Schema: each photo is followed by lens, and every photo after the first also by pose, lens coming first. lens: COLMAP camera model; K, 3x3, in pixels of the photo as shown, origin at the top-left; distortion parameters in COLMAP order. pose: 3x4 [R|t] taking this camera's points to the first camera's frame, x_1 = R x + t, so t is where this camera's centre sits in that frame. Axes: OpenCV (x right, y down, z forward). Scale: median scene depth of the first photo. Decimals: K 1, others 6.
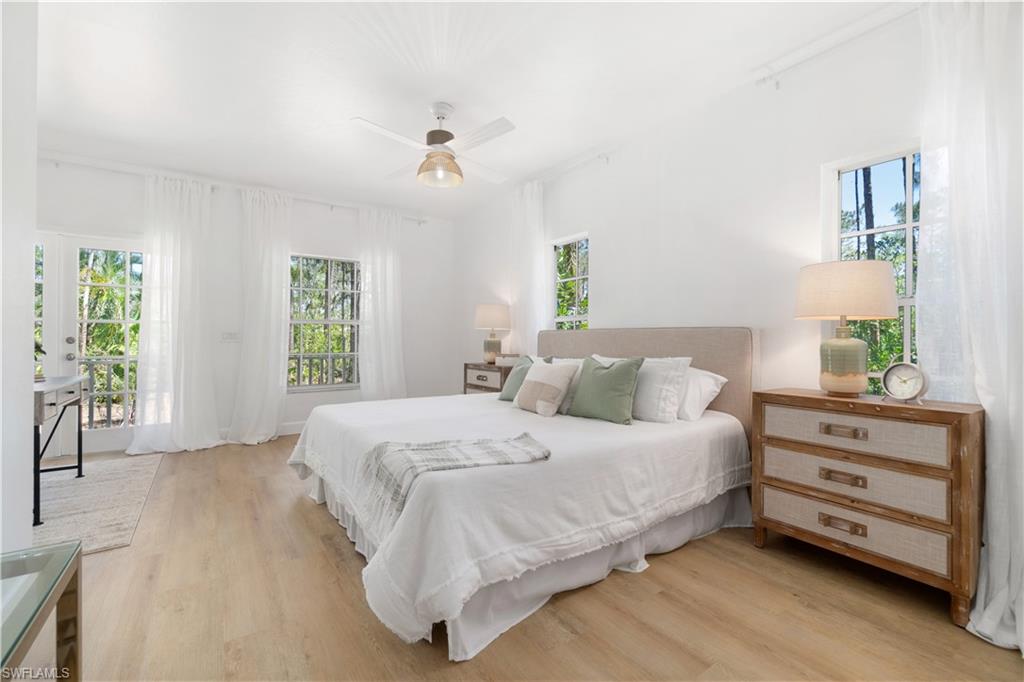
lens RADIAL K [[447.5, 0, 506.7], [0, 447.5, 336.6], [0, 0, 1]] dist [-0.007987, 0.001360]
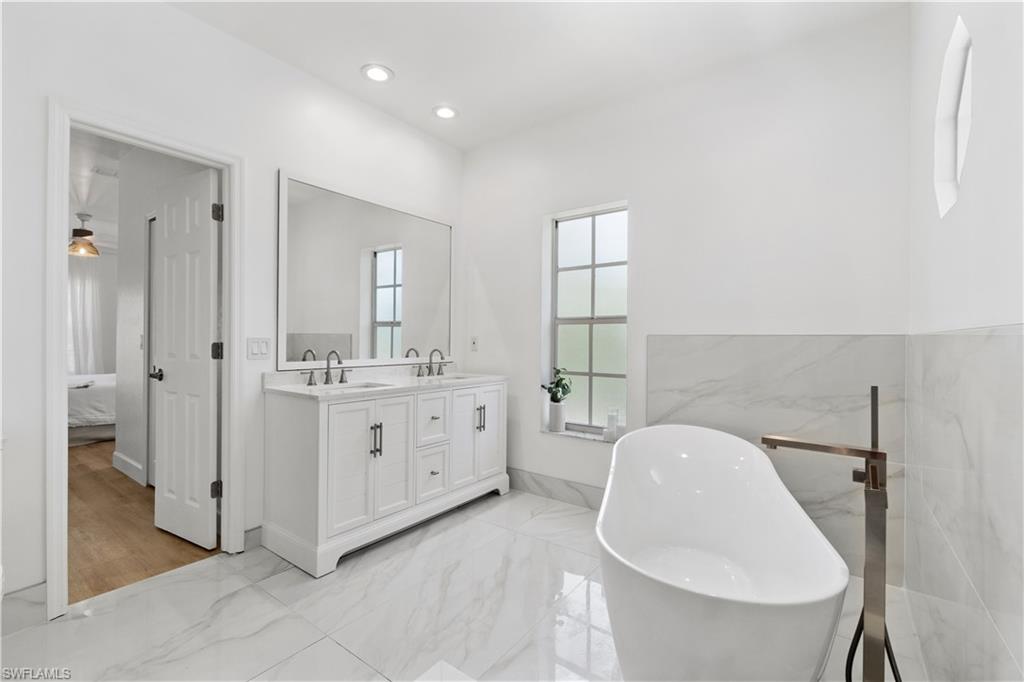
lens RADIAL K [[447.5, 0, 509.4], [0, 447.5, 344.5], [0, 0, 1]] dist [-0.007987, 0.001360]
pose [[0.943670, 0.002179, 0.330880, 1.105635], [-0.004051, 0.999979, 0.004970, 0.000115], [-0.330863, -0.006030, 0.943660, -1.604362]]
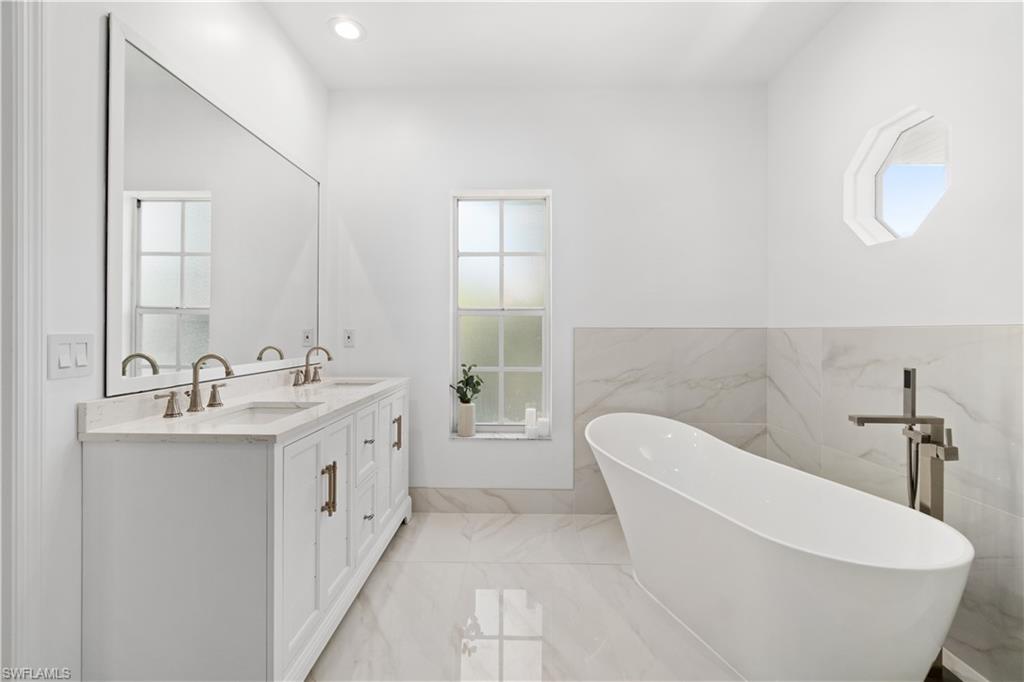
lens RADIAL K [[447.5, 0, 510.0], [0, 447.5, 331.9], [0, 0, 1]] dist [-0.007987, 0.001360]
pose [[0.570806, -0.002682, 0.821080, 1.092232], [0.003566, 0.999993, 0.000787, -0.000331], [-0.821077, 0.002479, 0.570812, -1.586751]]
